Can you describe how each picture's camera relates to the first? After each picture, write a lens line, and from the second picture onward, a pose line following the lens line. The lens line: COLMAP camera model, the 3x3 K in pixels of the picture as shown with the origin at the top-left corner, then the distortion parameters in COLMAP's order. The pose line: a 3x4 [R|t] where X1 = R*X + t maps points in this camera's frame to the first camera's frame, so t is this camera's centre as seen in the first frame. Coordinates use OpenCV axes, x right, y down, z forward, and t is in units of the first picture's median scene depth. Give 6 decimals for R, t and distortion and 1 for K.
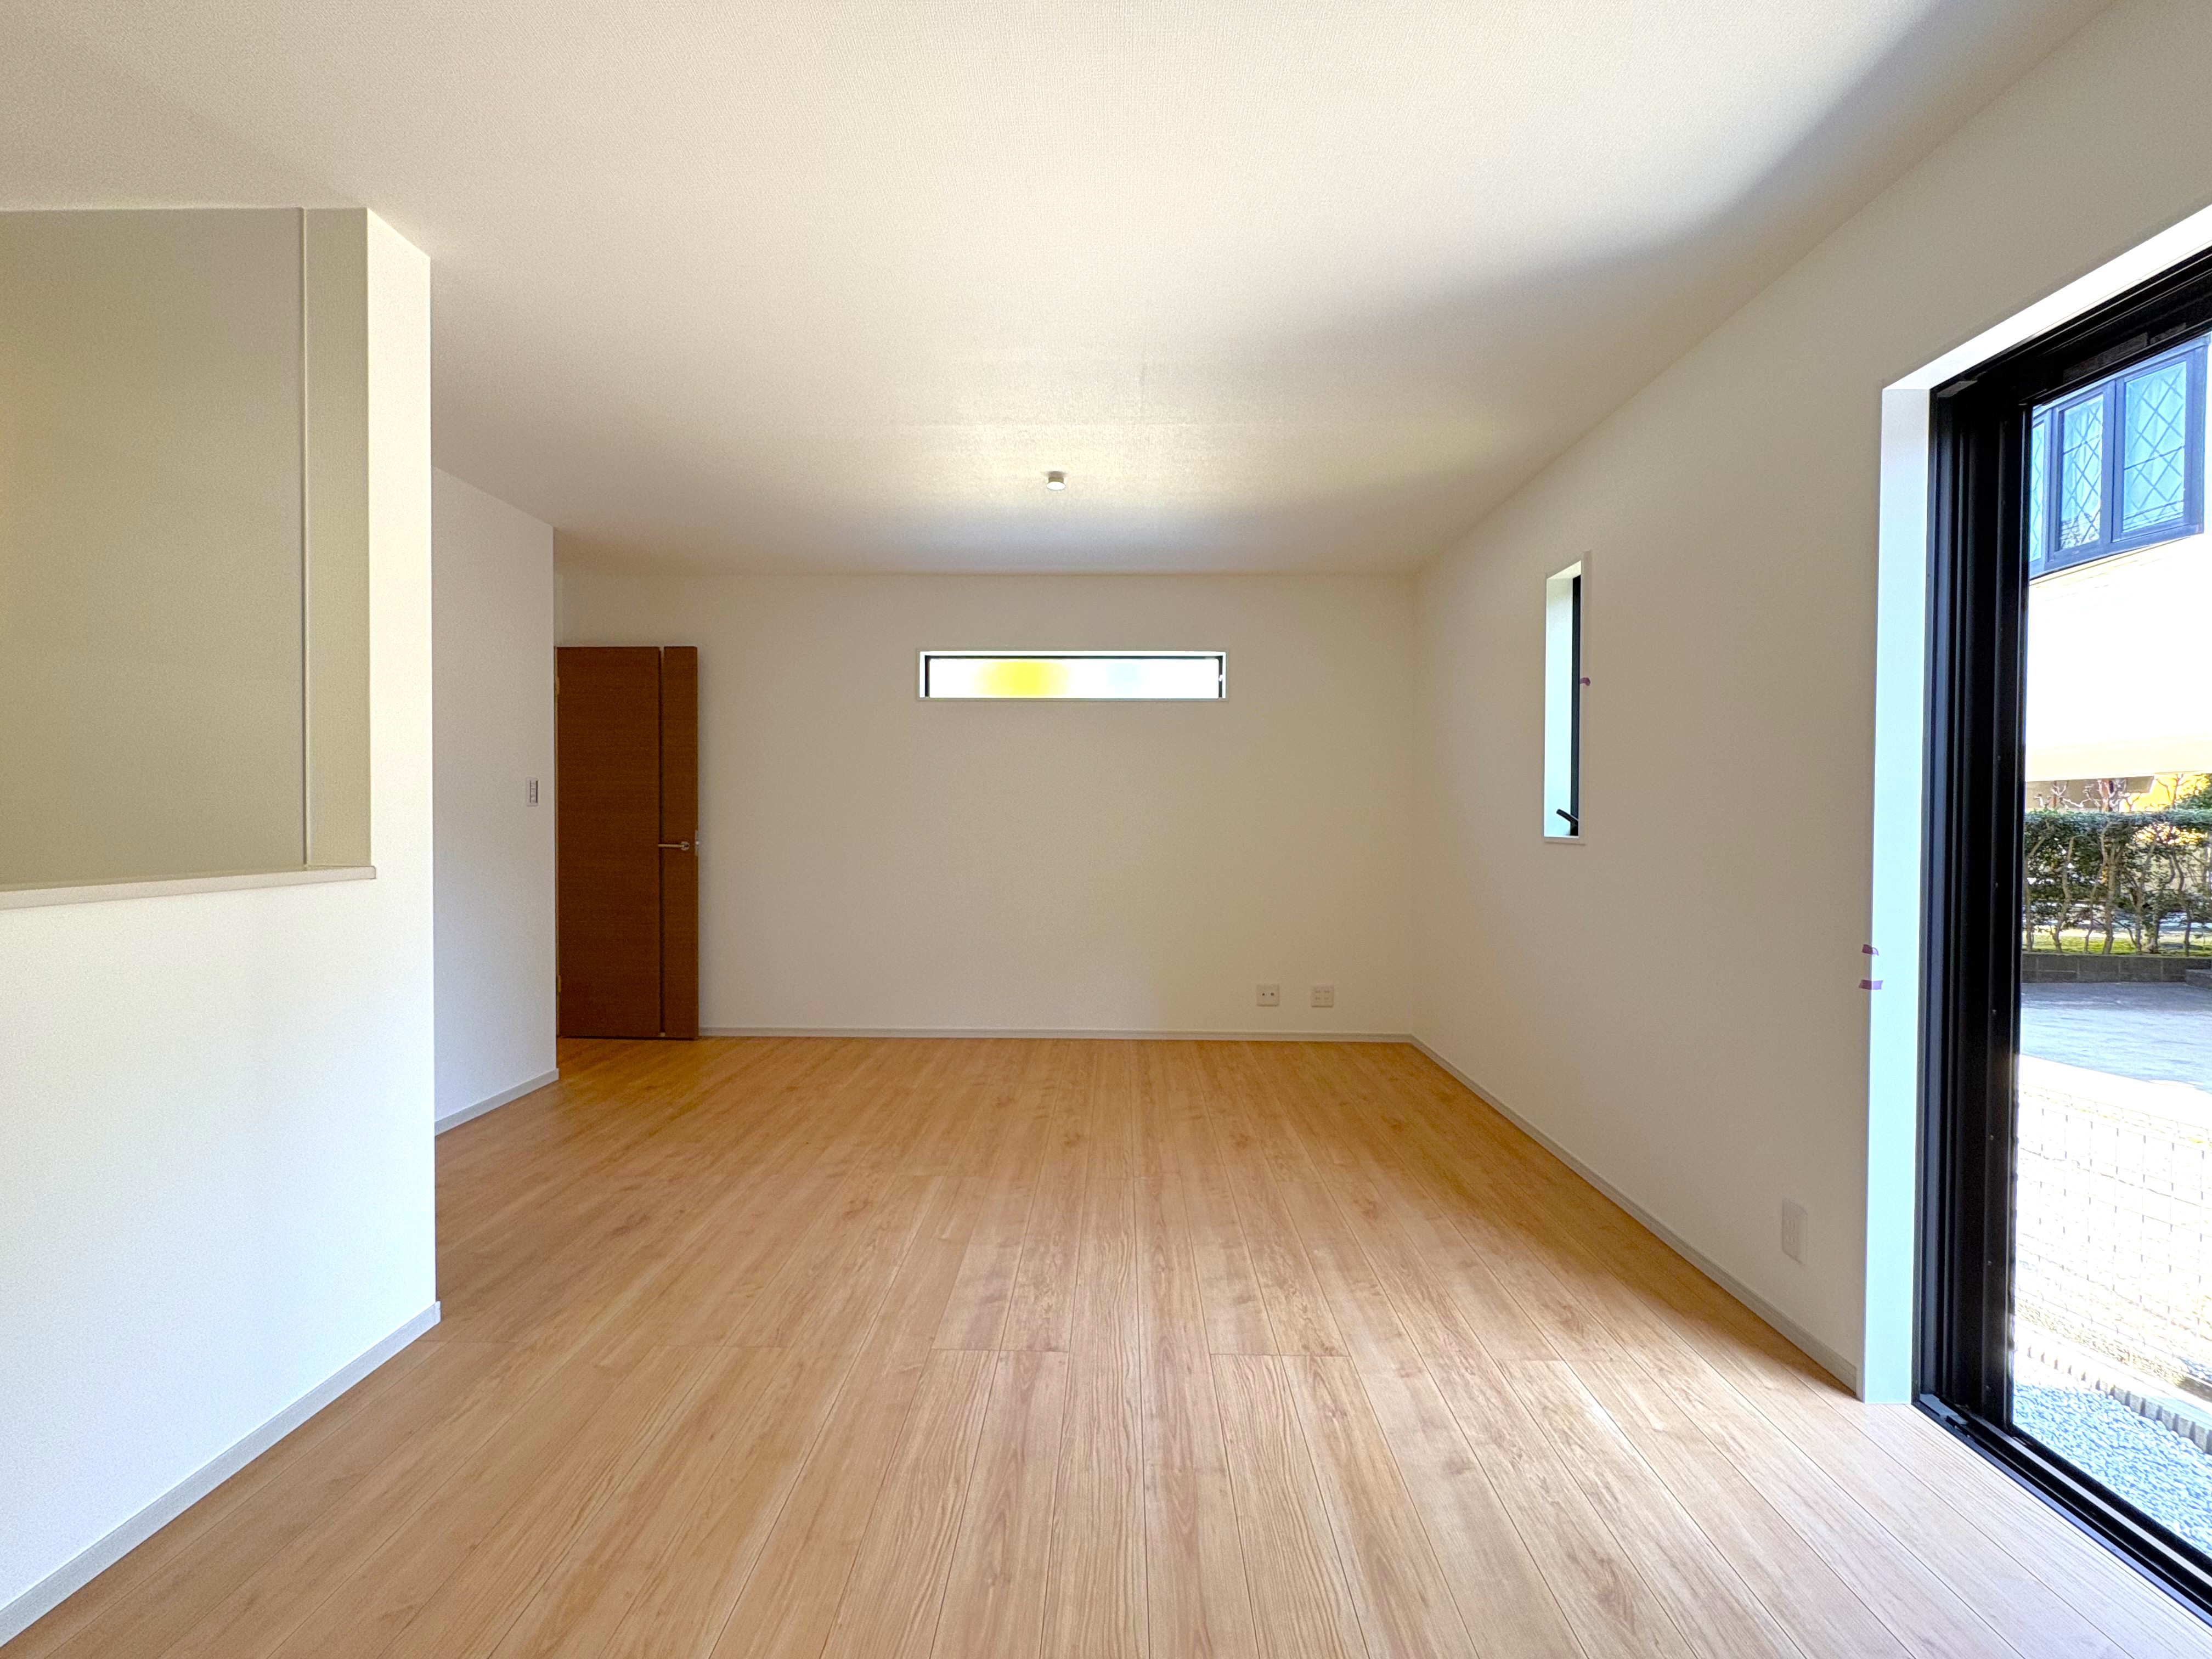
lens RADIAL K [[882.1, 0, 1104.3], [0, 882.1, 830.9], [0, 0, 1]] dist [0.002832, -0.001197]
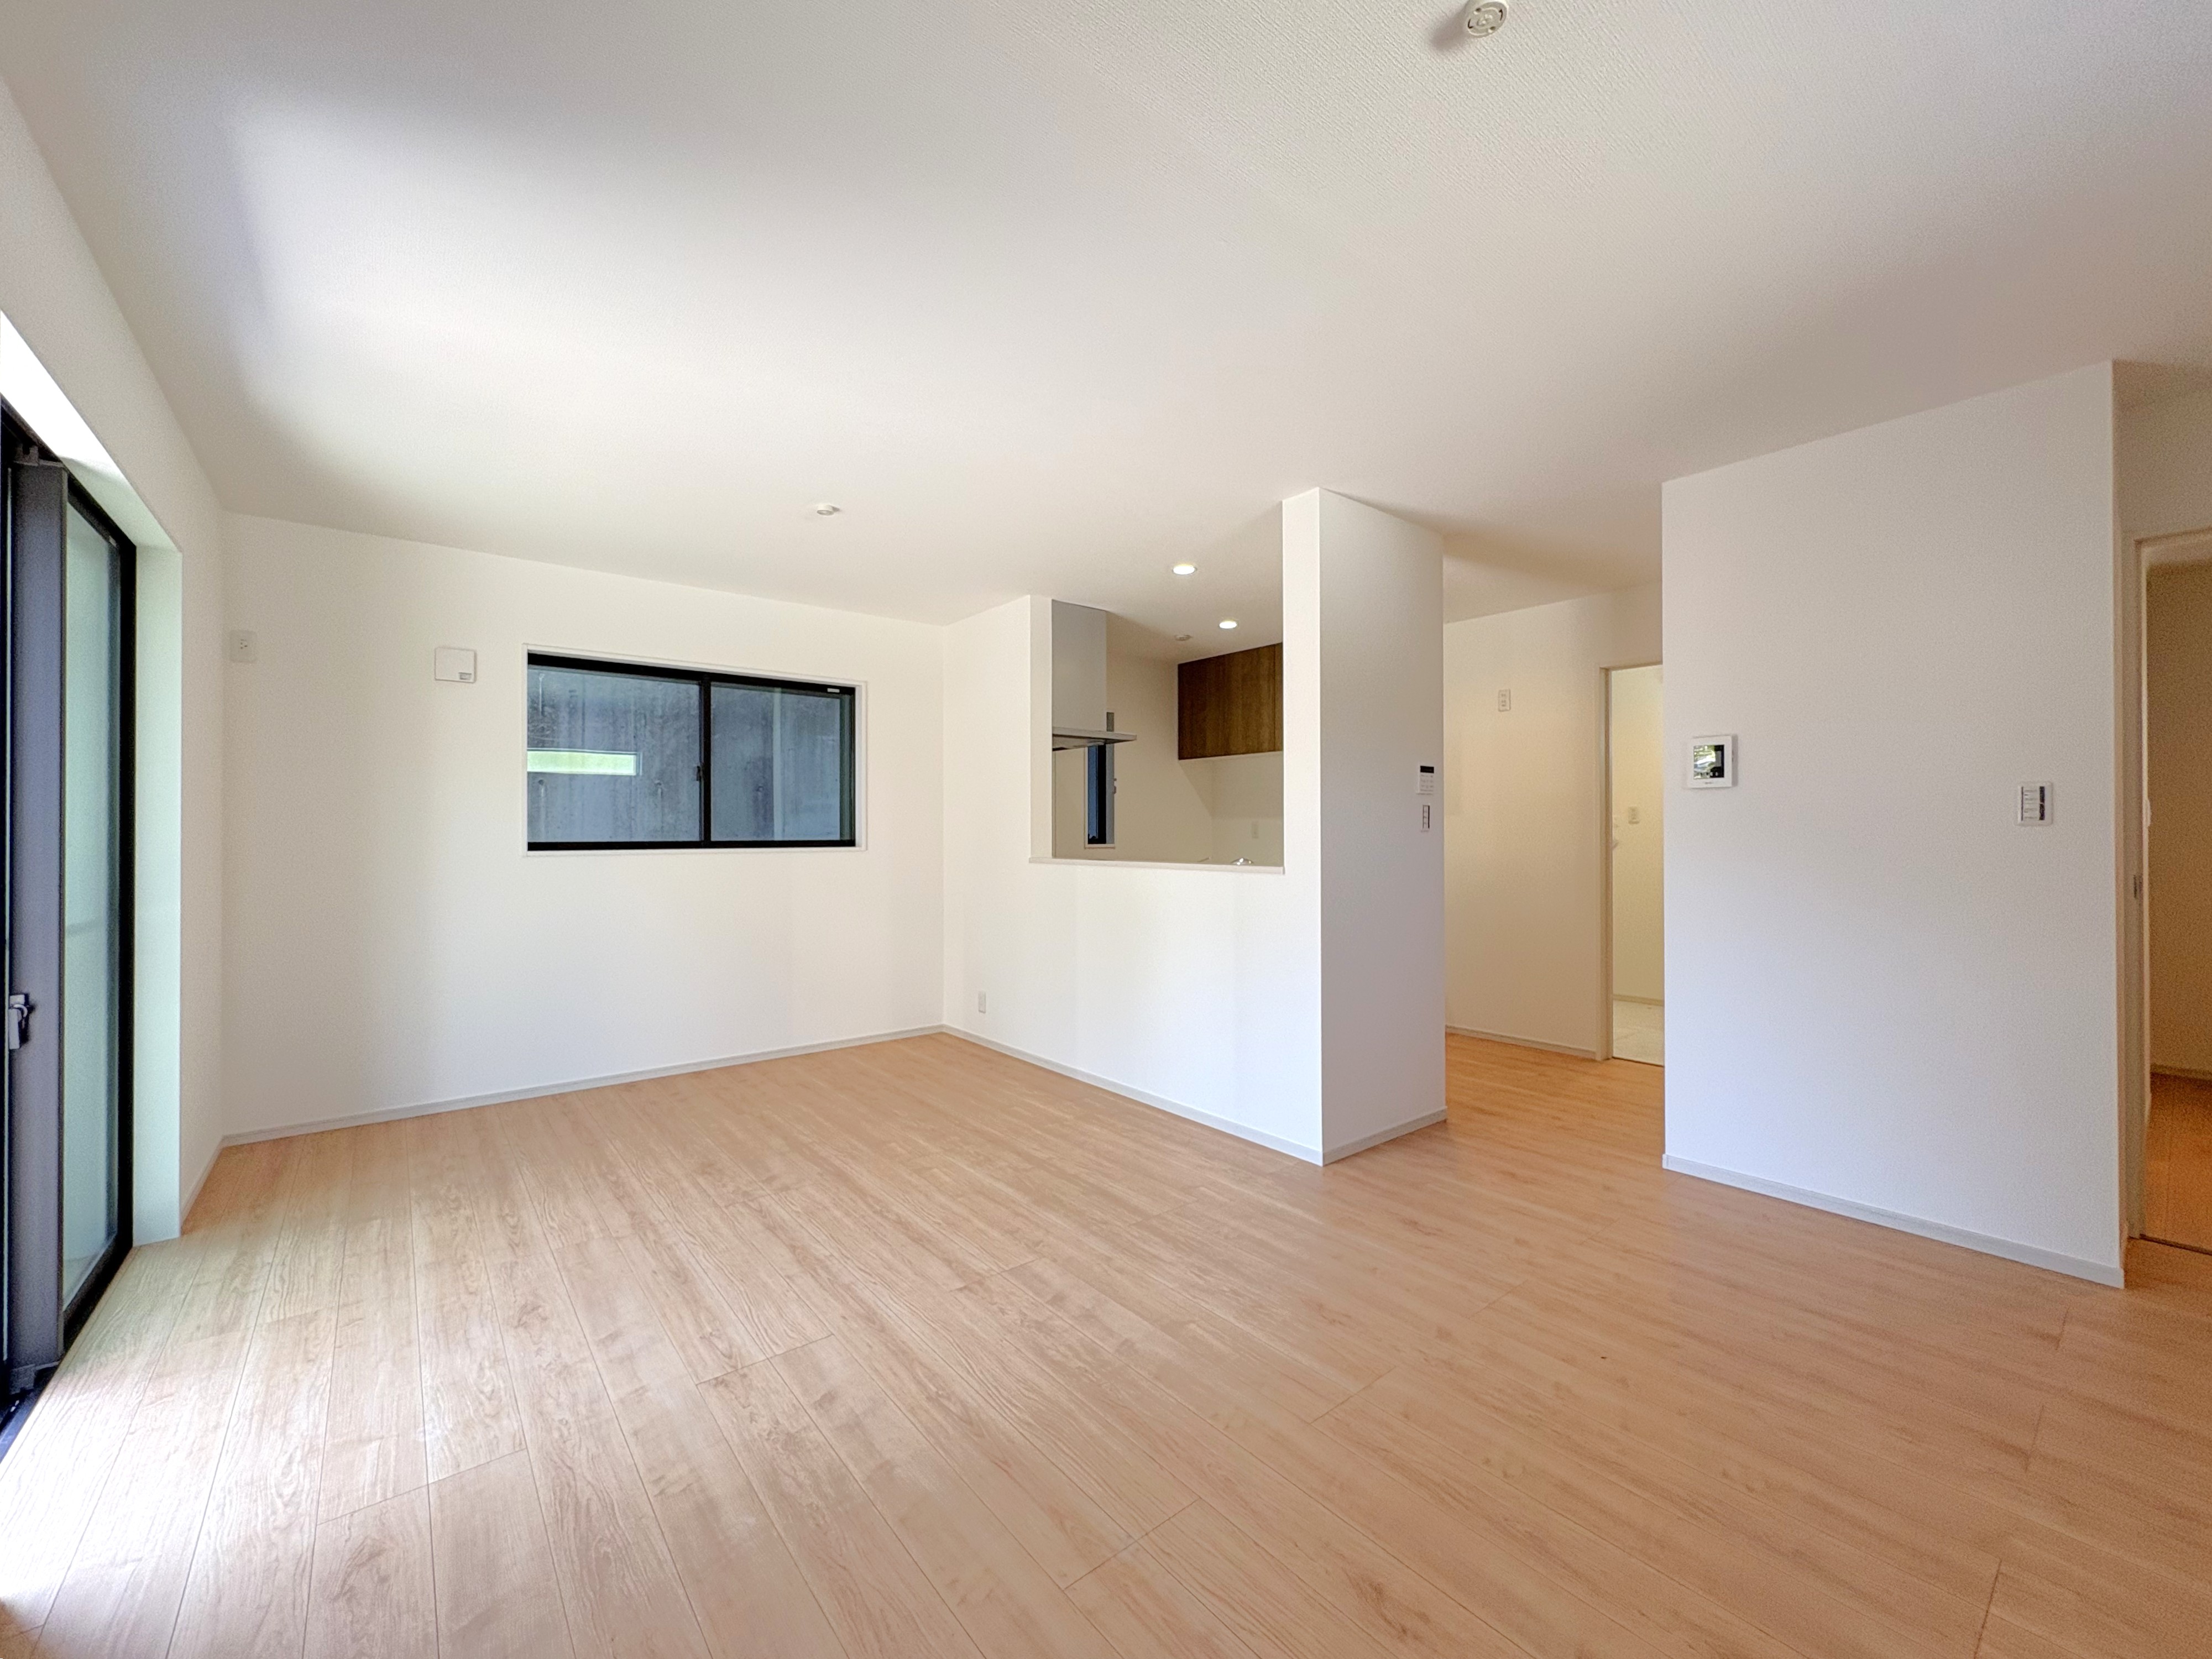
lens RADIAL K [[882.1, 0, 1100.7], [0, 882.1, 825.6], [0, 0, 1]] dist [0.002832, -0.001197]
pose [[-0.766197, -0.007881, -0.642558, 0.543725], [-0.012067, 0.999925, 0.002125, -0.038293], [0.642493, 0.009382, -0.766234, 1.940578]]
